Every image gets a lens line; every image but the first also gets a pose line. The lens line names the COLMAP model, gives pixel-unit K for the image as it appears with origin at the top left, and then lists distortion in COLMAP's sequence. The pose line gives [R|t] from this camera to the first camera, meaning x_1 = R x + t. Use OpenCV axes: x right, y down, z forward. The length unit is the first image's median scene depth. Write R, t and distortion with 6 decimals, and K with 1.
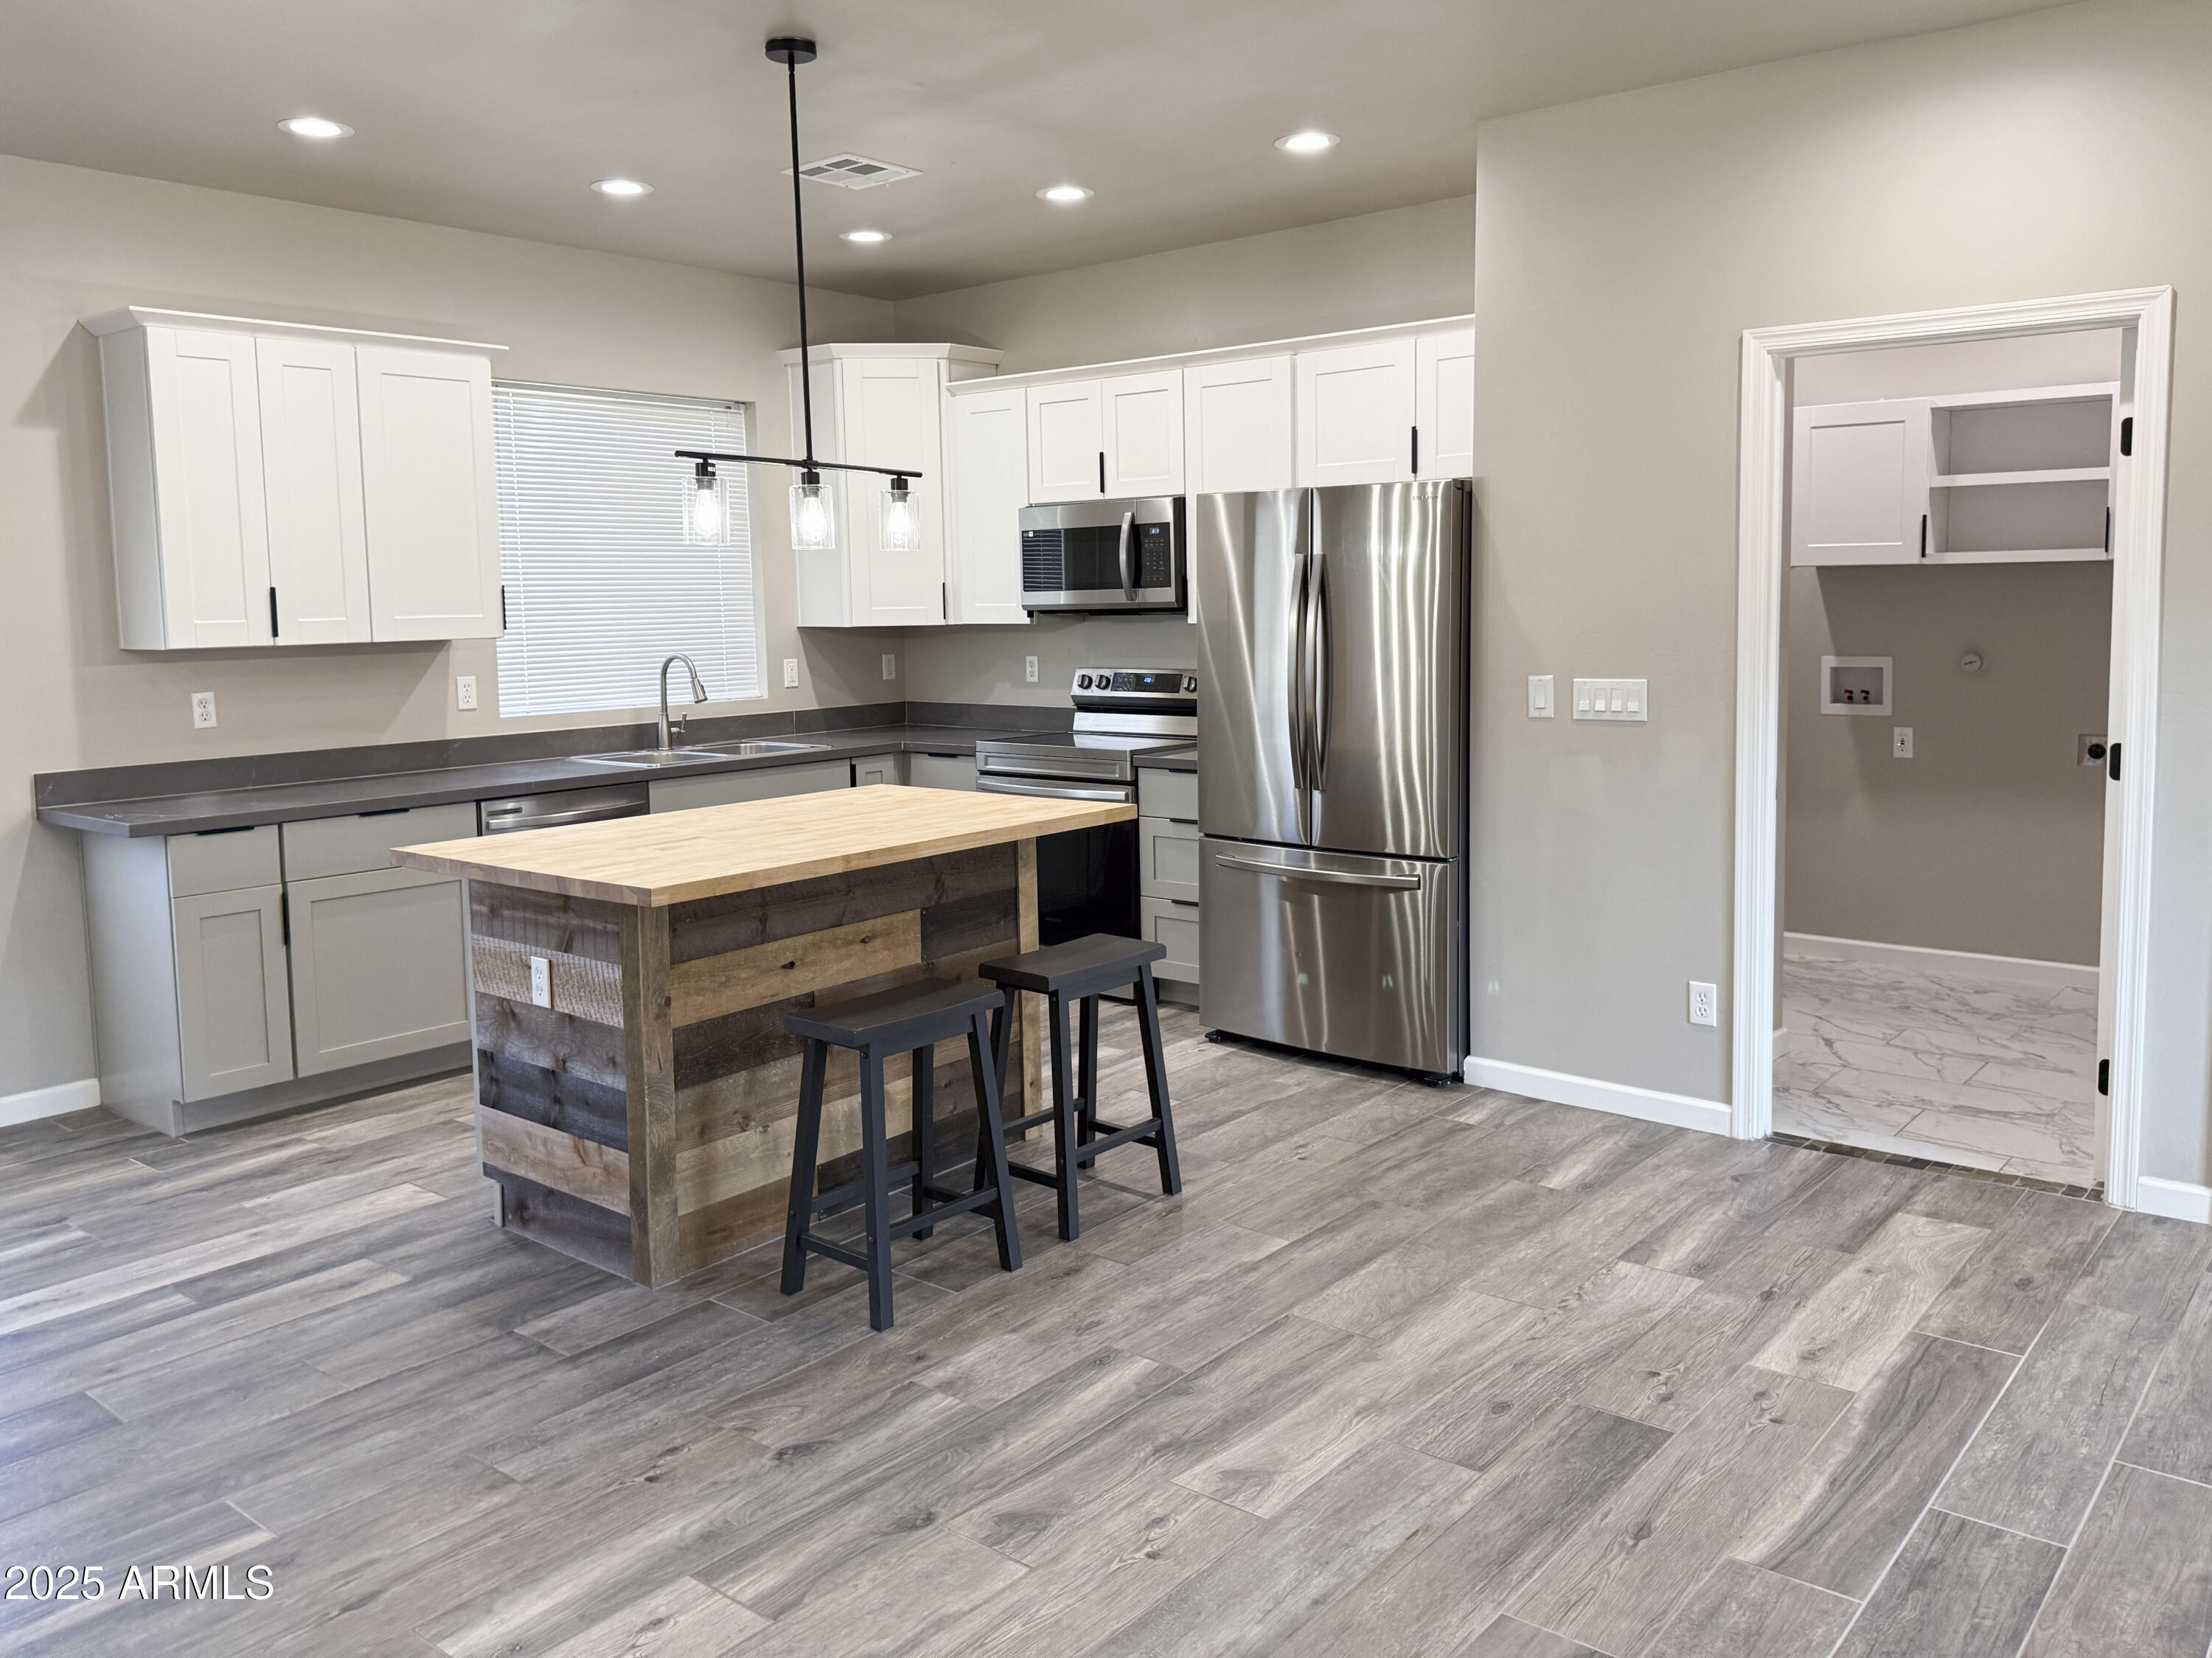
lens RADIAL K [[1719.8, 0, 1131.9], [0, 1719.8, 763.5], [0, 0, 1]] dist [0.004445, -0.005235]
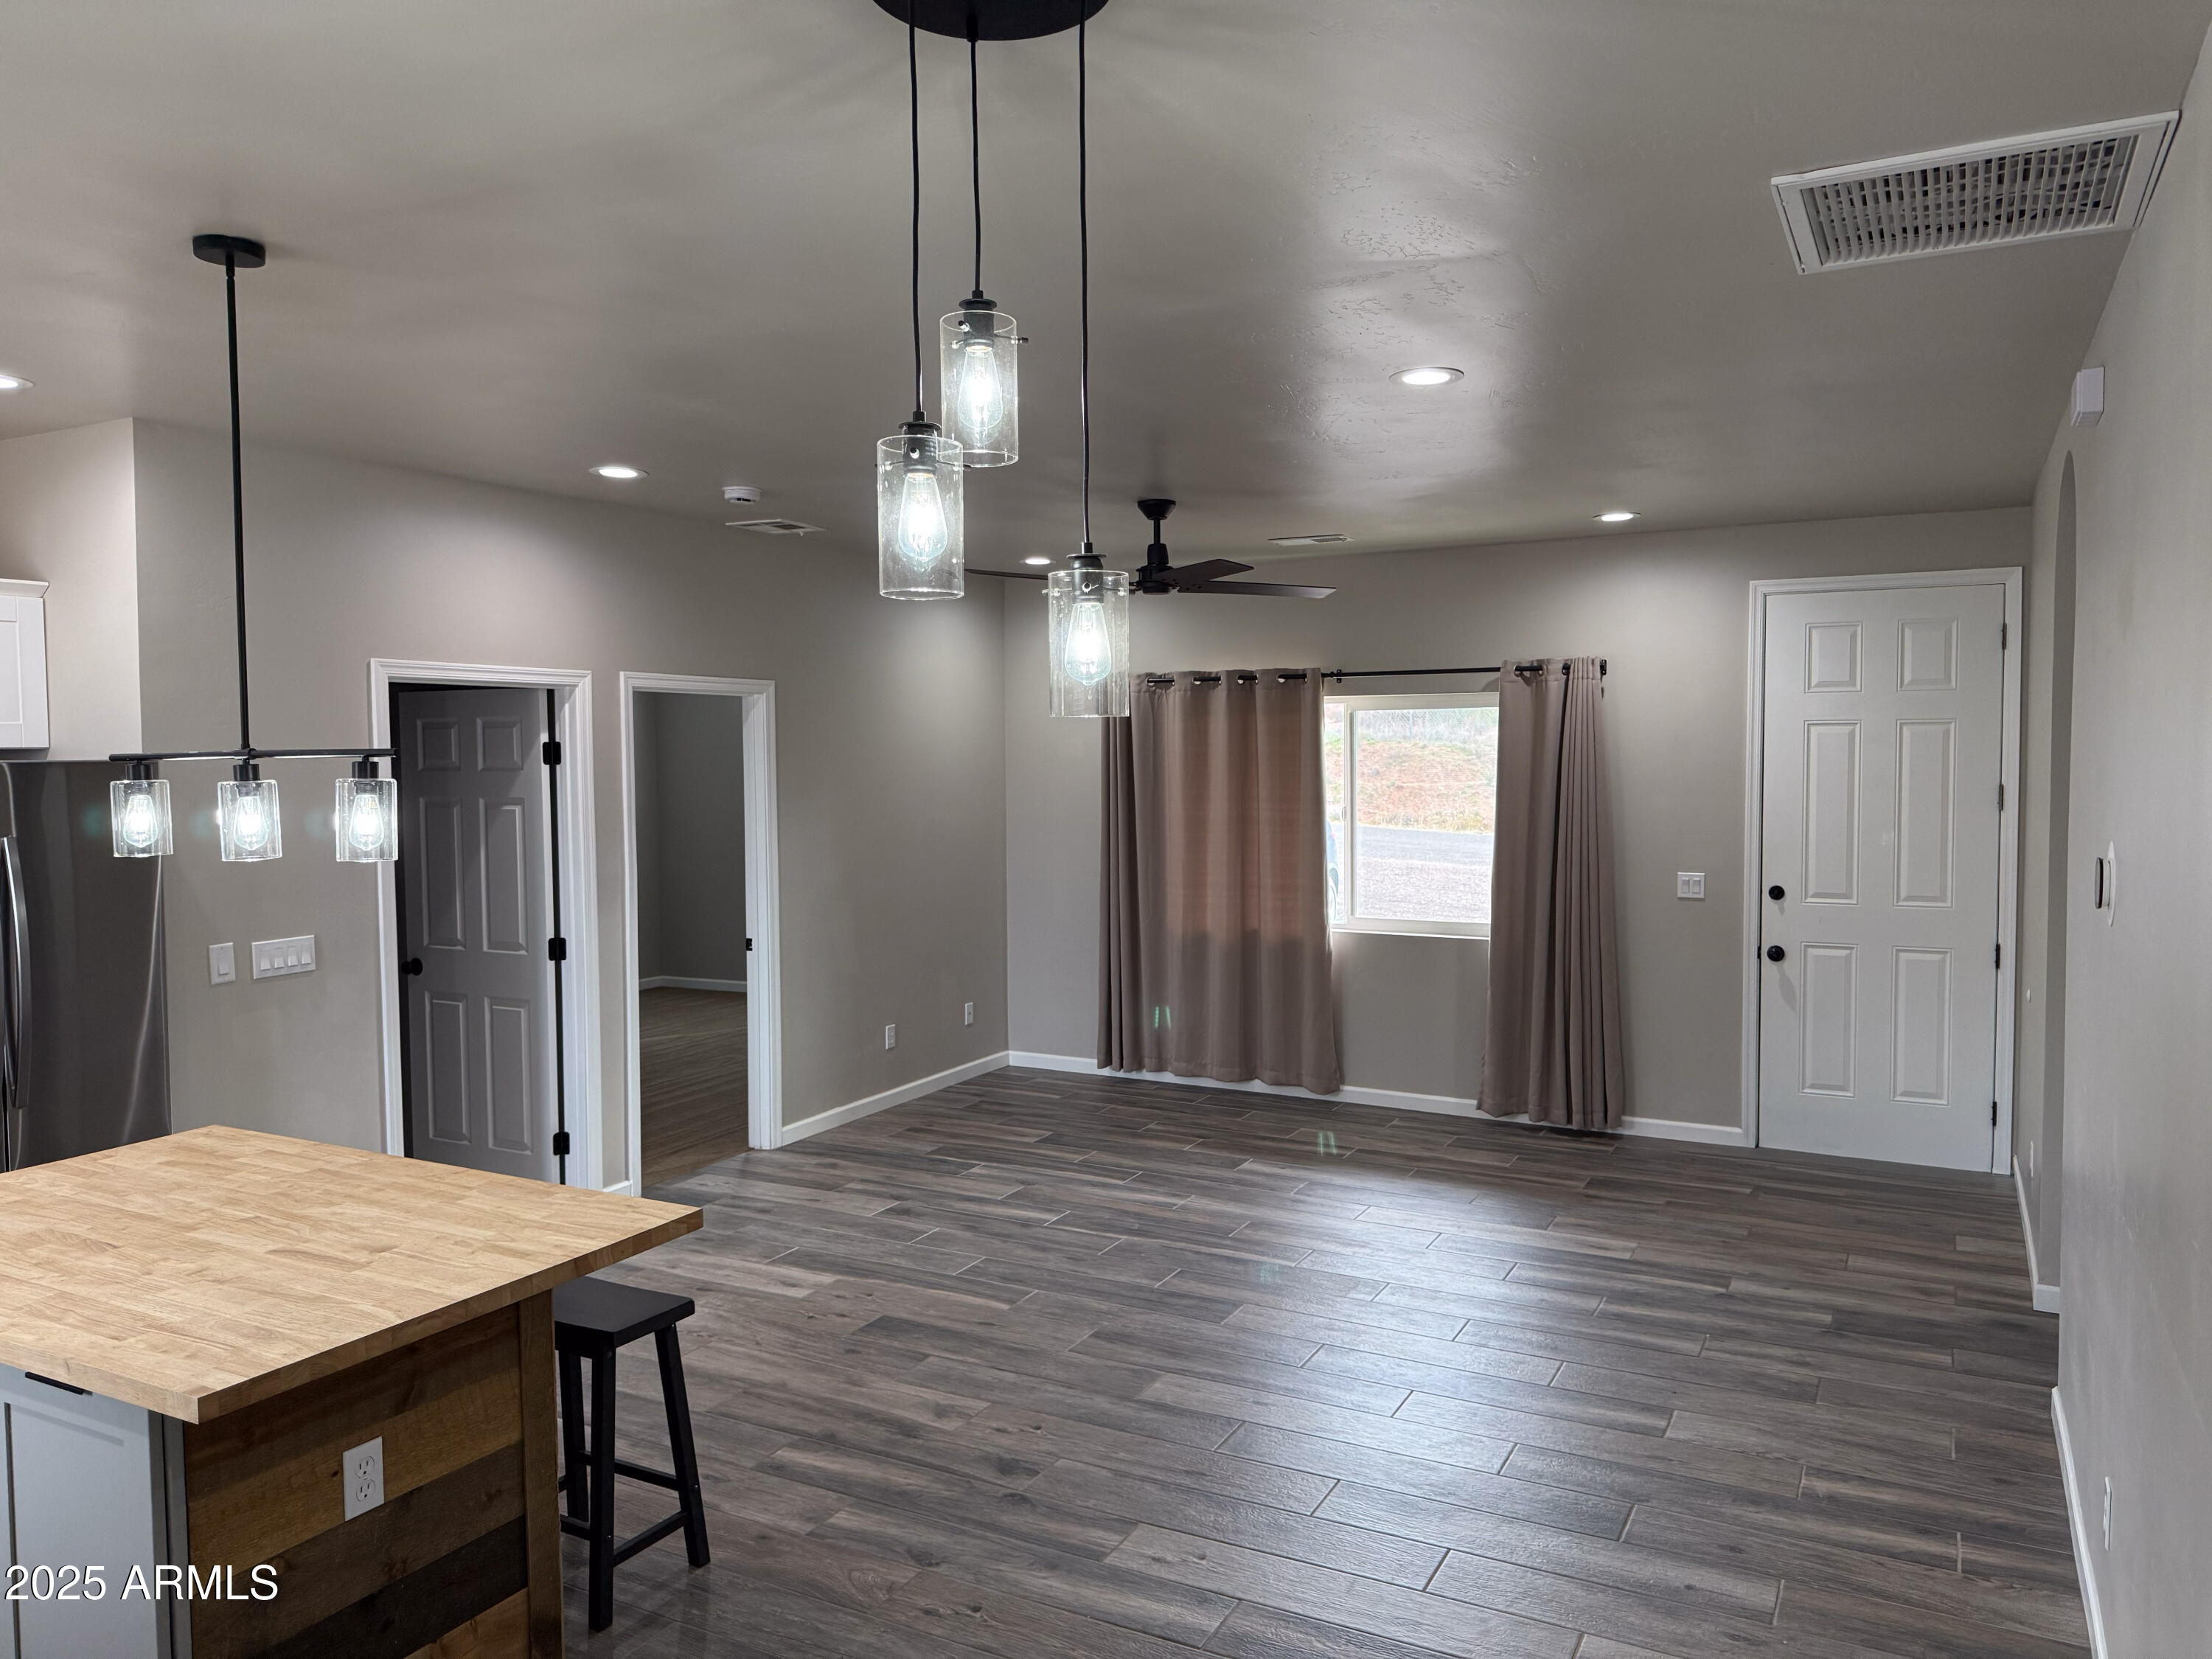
lens RADIAL K [[1578.4, 0, 1106.0], [0, 1578.4, 829.5], [0, 0, 1]] dist [0.081110, -0.104824]
pose [[-0.188661, -0.035368, 0.981405, -1.030615], [0.110866, 0.992196, 0.057069, -0.143513], [-0.975764, 0.119571, -0.183268, 0.772388]]
